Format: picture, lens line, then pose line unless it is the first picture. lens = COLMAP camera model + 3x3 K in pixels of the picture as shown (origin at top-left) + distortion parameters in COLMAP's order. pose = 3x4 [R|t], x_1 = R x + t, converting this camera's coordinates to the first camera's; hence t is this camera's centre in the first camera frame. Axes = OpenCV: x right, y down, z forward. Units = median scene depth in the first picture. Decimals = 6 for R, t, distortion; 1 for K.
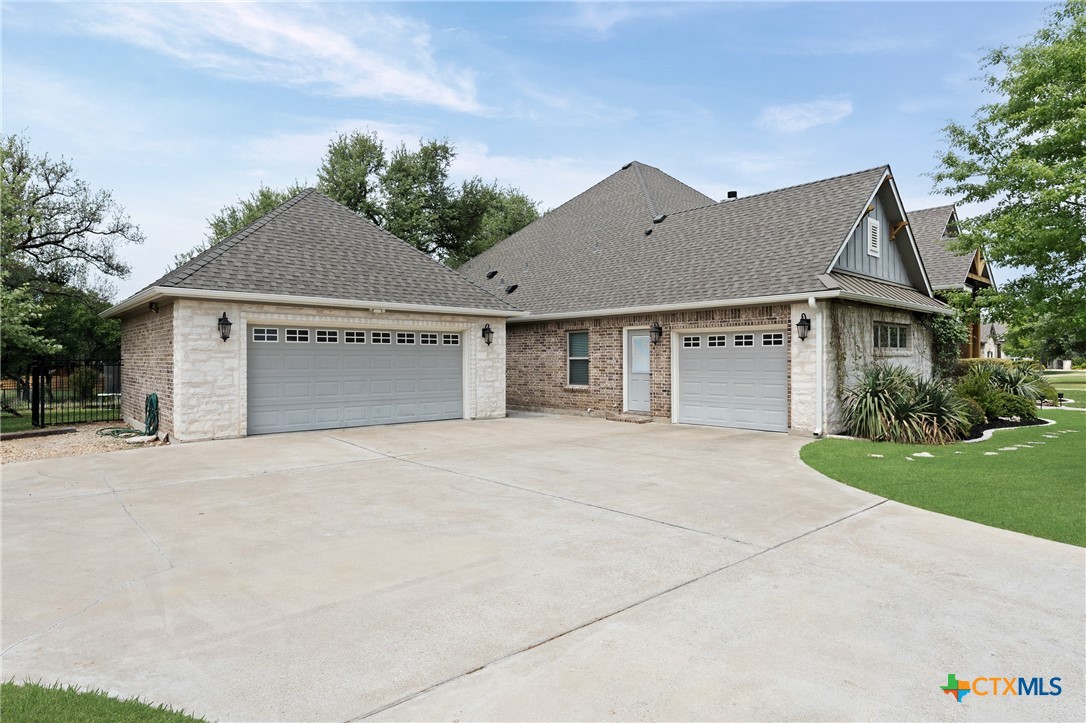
lens RADIAL K [[593.7, 0, 543.0], [0, 593.7, 361.5], [0, 0, 1]] dist [-0.001302, -0.001500]
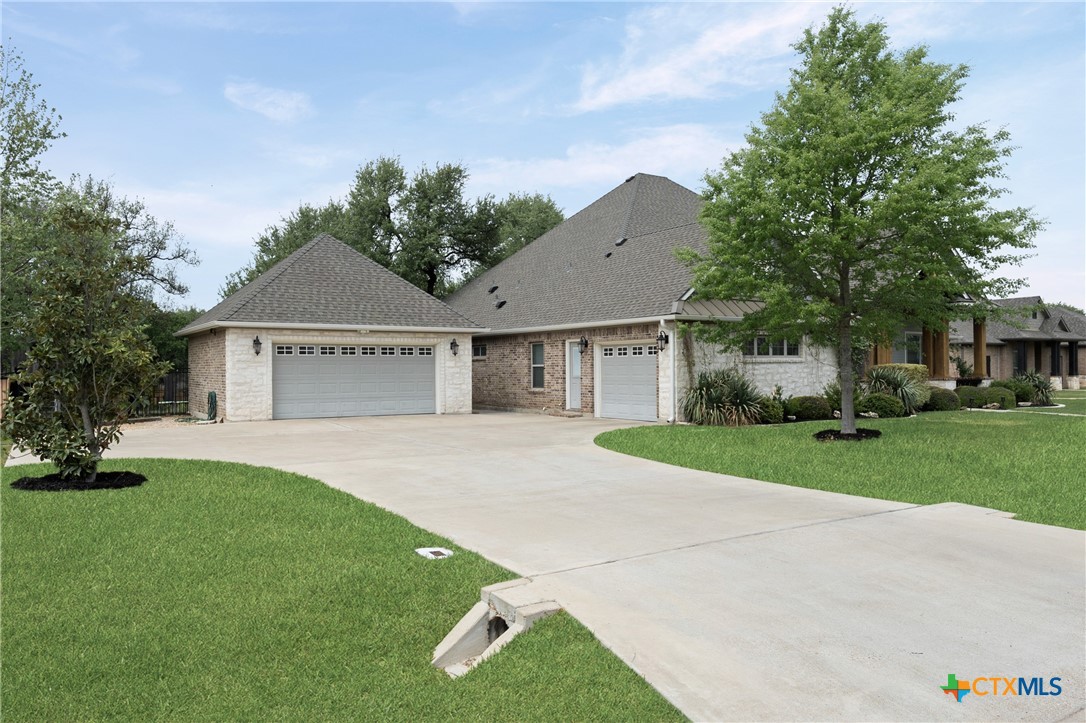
lens RADIAL K [[754.5, 0, 541.0], [0, 754.5, 370.9], [0, 0, 1]] dist [-0.001326, 0.003315]
pose [[0.987449, -0.003686, -0.157894, 0.340181], [0.003615, 0.999993, -0.000735, 0.006905], [0.157896, 0.000155, 0.987456, -0.554048]]
